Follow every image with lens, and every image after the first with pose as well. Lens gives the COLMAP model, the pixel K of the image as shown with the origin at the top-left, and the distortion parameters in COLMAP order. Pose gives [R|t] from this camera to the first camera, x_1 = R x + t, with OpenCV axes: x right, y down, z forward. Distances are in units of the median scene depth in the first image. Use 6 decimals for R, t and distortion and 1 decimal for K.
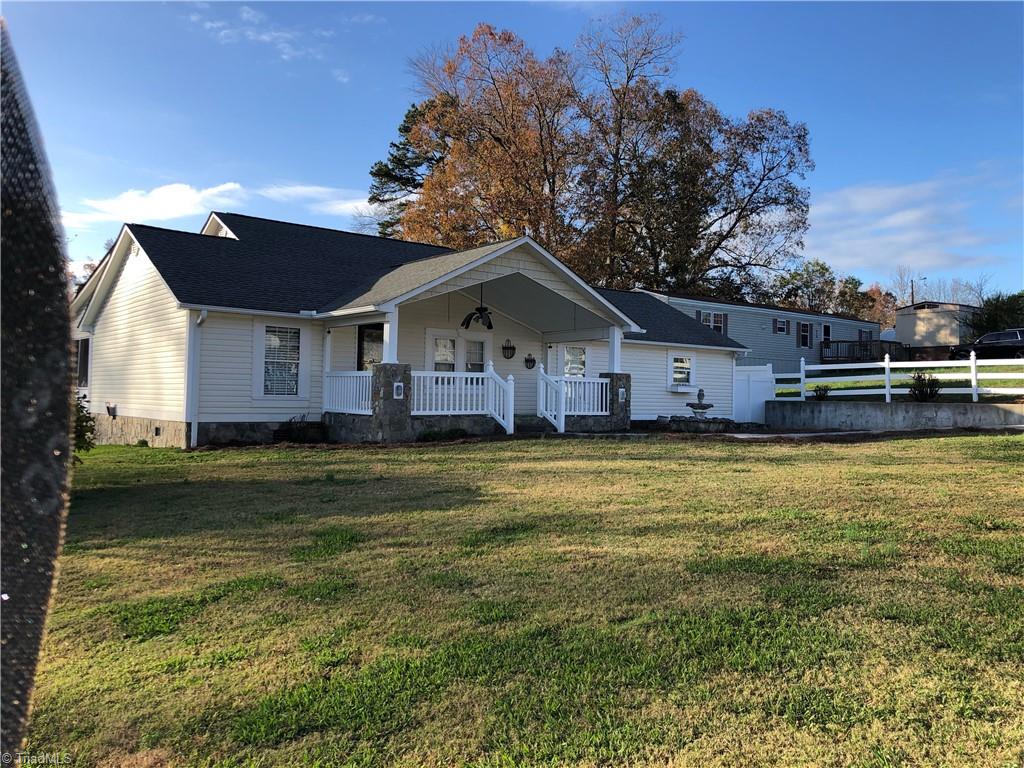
lens RADIAL K [[877.0, 0, 512.0], [0, 877.0, 384.0], [0, 0, 1]] dist [-0.002702, -0.004220]
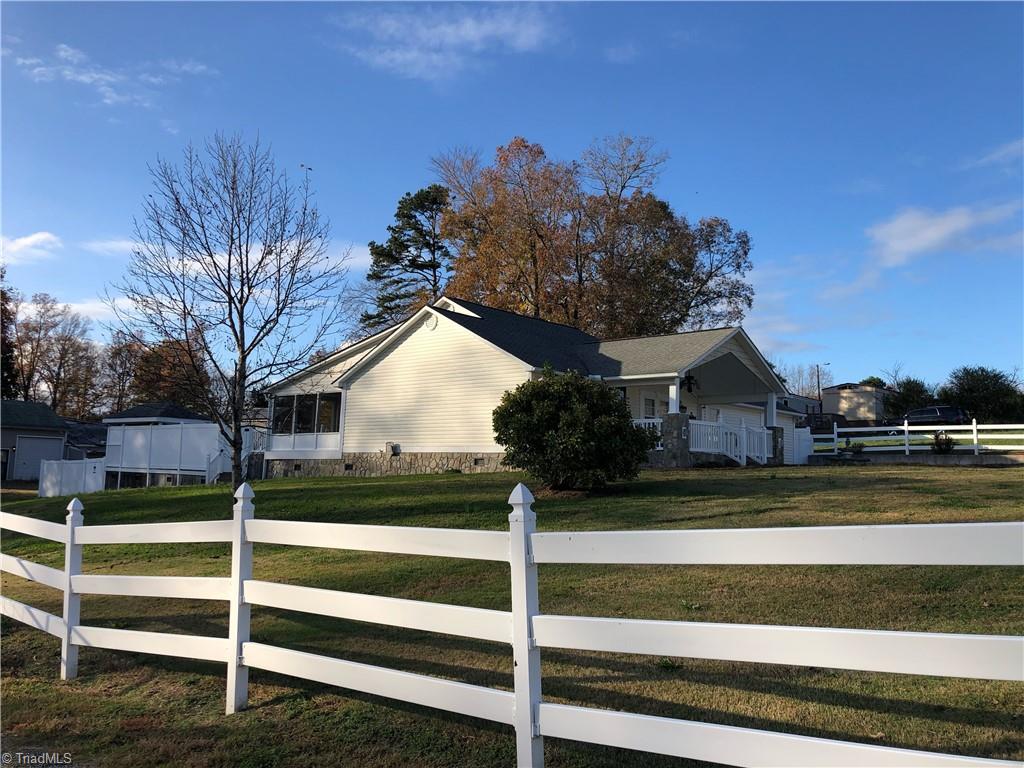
lens RADIAL K [[877.0, 0, 512.0], [0, 877.0, 384.0], [0, 0, 1]] dist [-0.002702, -0.004220]
pose [[0.985263, 0.028041, 0.168735, -0.364186], [-0.013874, 0.996322, -0.084563, 0.029837], [-0.170485, 0.080976, 0.982027, -0.203790]]
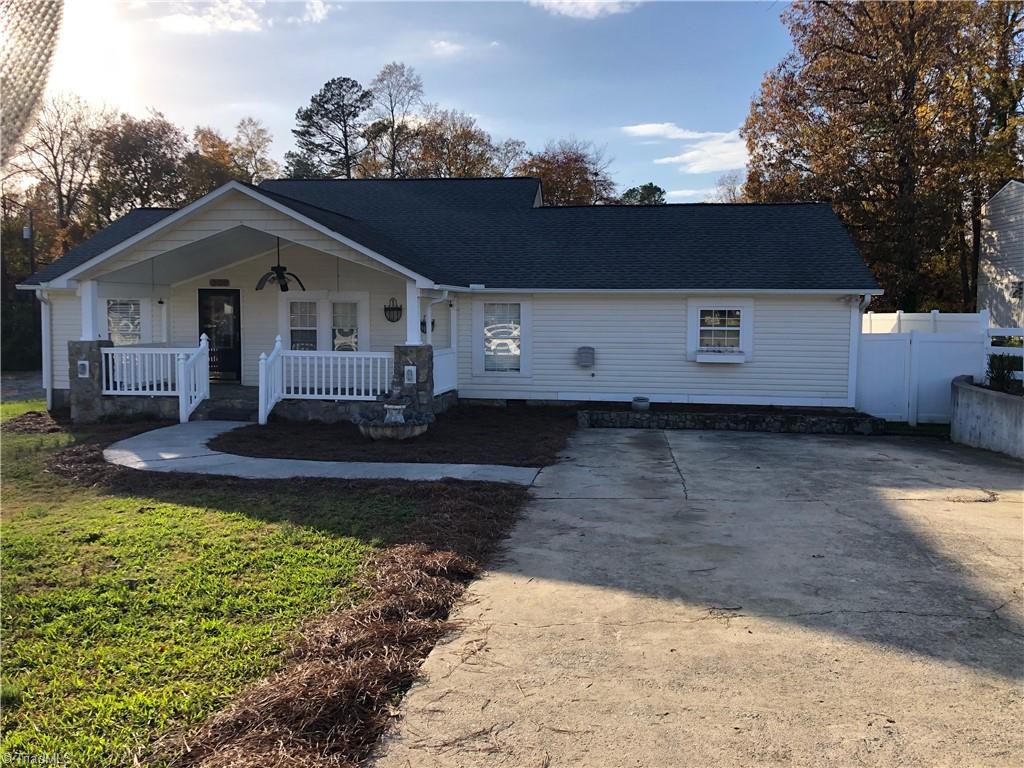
lens RADIAL K [[877.0, 0, 512.0], [0, 877.0, 384.0], [0, 0, 1]] dist [-0.002702, -0.004220]
pose [[0.730493, 0.027130, -0.682381, 0.475581], [0.016516, 0.998217, 0.057367, -0.012653], [0.682720, -0.053177, 0.728742, 0.350168]]
